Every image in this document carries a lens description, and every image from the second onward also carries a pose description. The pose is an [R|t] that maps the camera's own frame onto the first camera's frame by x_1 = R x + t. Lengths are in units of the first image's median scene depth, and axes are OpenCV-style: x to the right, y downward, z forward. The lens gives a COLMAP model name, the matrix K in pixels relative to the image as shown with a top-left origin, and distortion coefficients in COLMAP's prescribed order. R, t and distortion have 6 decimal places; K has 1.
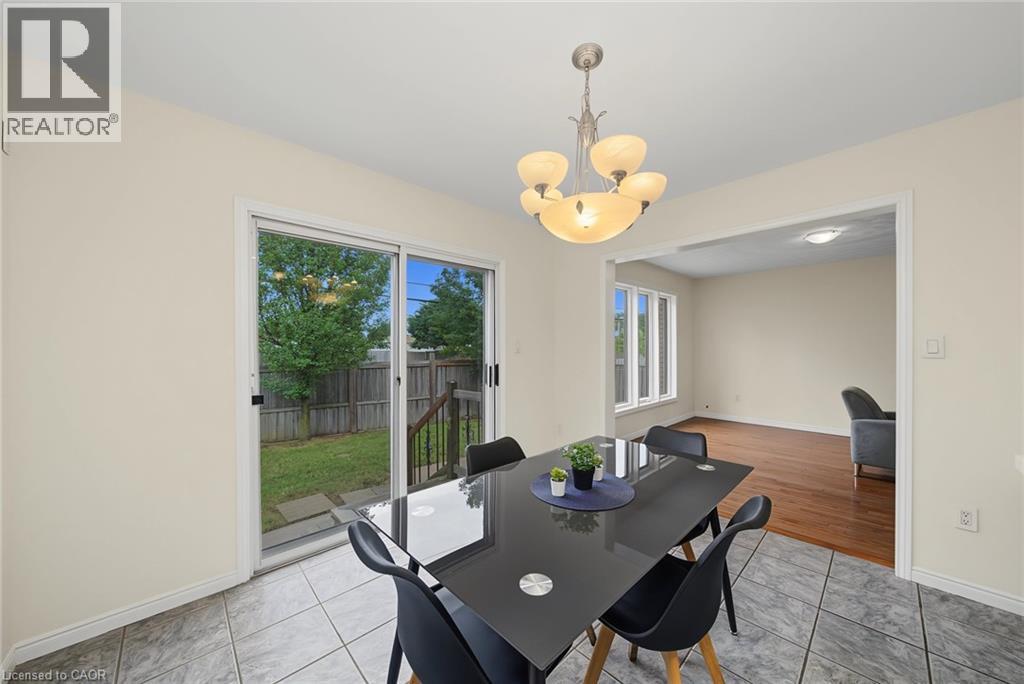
lens RADIAL K [[351.7, 0, 518.1], [0, 351.7, 342.9], [0, 0, 1]] dist [-0.009135, -0.000093]
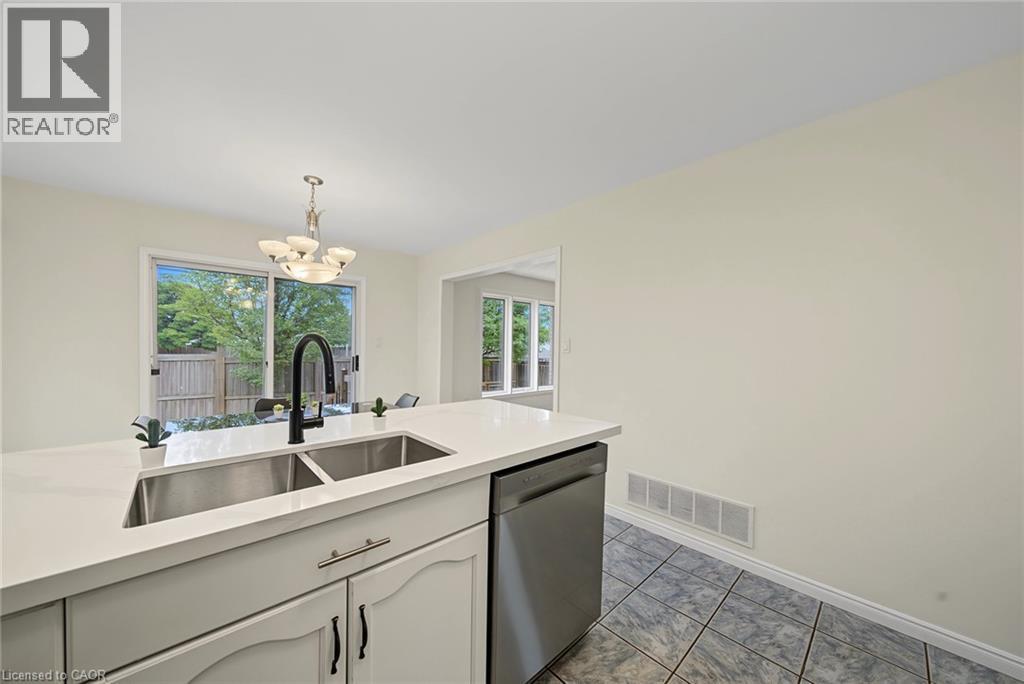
lens RADIAL K [[358.5, 0, 515.2], [0, 358.5, 345.1], [0, 0, 1]] dist [-0.006690, -0.000007]
pose [[0.999402, 0.019358, -0.028660, 0.588255], [-0.019089, 0.999771, 0.009632, -0.005107], [0.028840, -0.009079, 0.999543, -0.365699]]
